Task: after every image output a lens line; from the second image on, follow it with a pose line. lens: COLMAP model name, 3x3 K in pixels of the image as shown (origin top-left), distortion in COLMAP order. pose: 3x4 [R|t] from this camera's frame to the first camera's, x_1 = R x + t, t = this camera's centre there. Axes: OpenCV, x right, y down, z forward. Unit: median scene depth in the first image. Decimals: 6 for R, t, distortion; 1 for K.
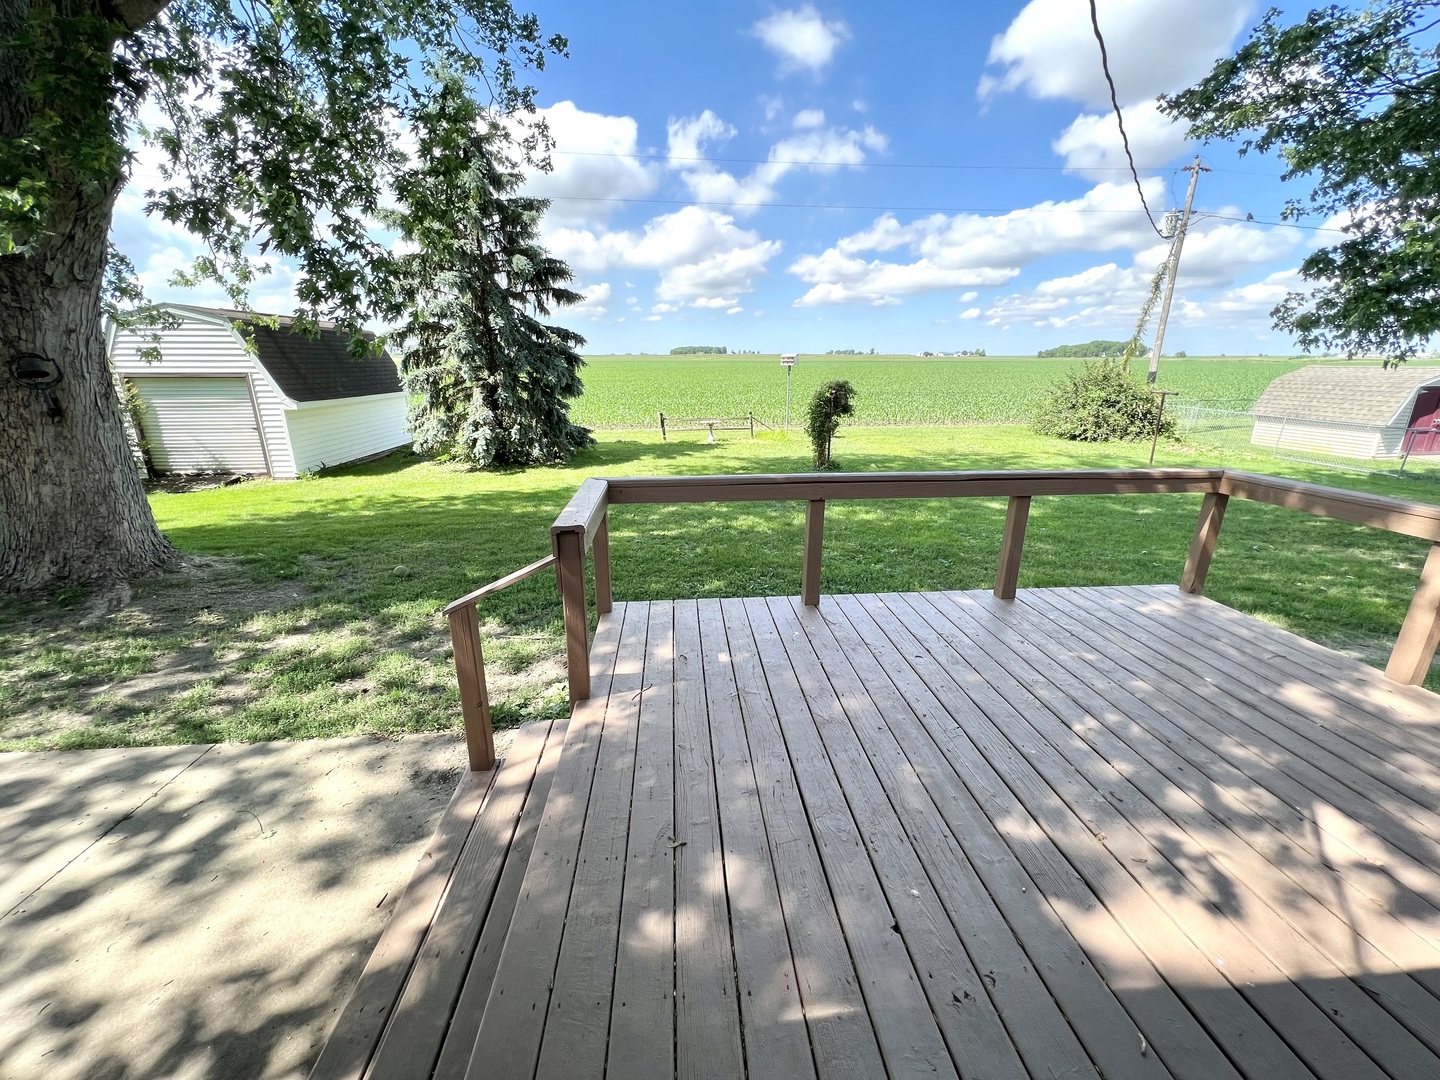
lens RADIAL K [[570.0, 0, 720.0], [0, 570.0, 540.0], [0, 0, 1]] dist [-0.001717, -0.000122]
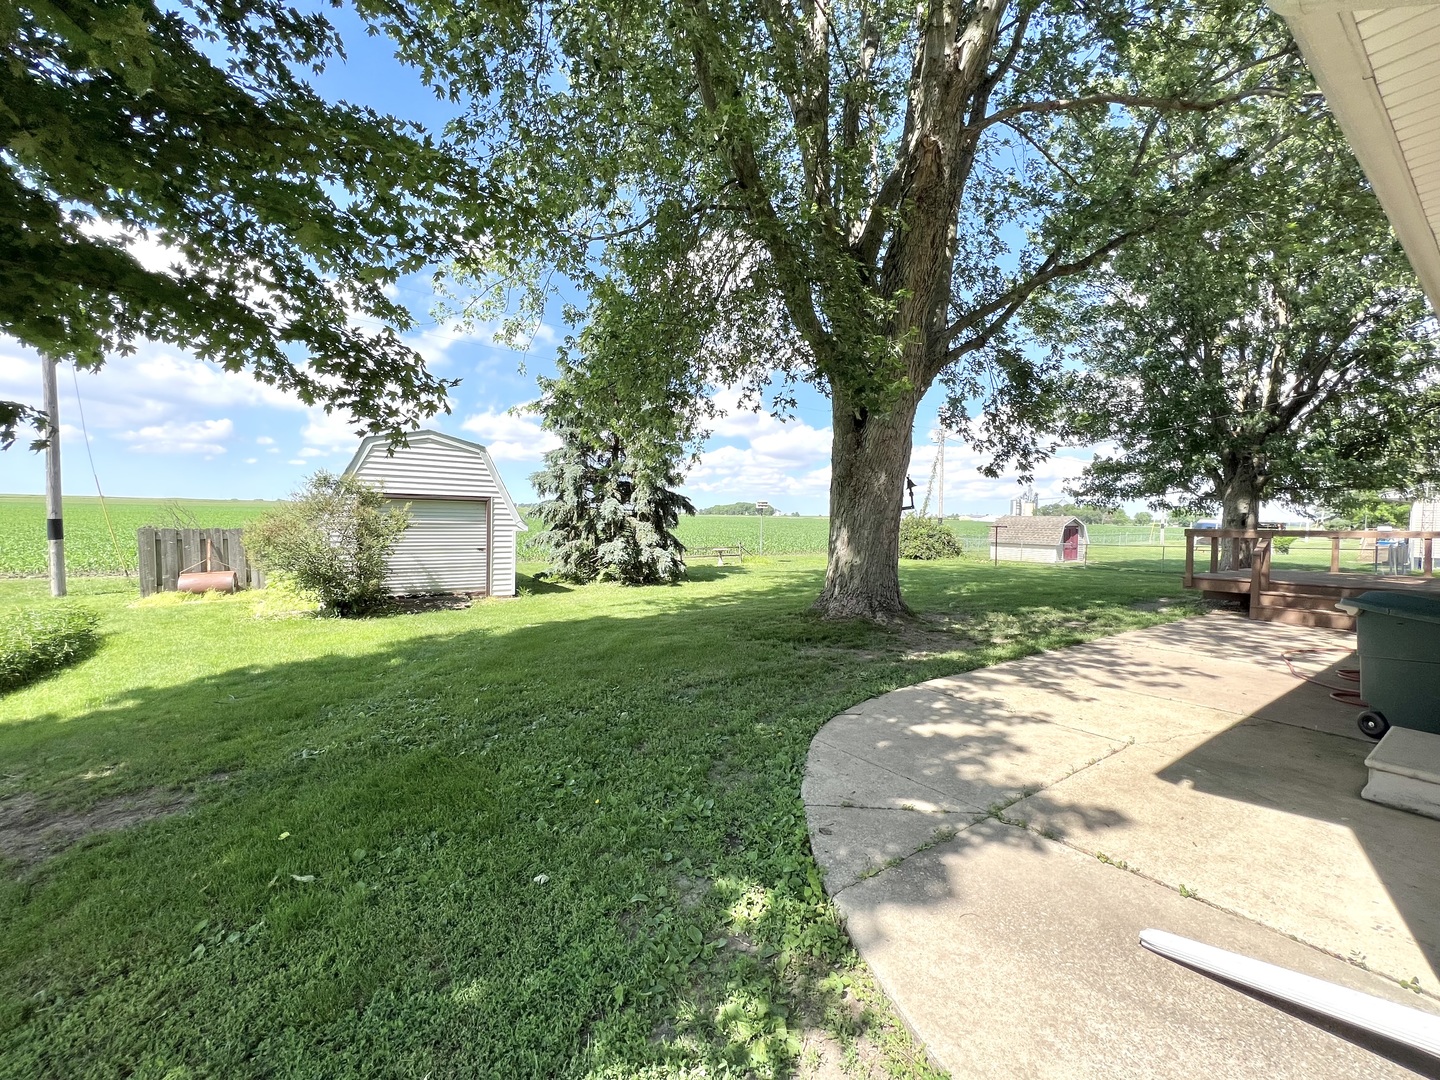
lens RADIAL K [[570.0, 0, 720.0], [0, 570.0, 540.0], [0, 0, 1]] dist [-0.001717, -0.000122]
pose [[0.863173, -0.001752, 0.504905, -0.951589], [0.131162, 0.966442, -0.220876, 0.071940], [-0.487575, 0.256879, 0.834437, -0.073245]]
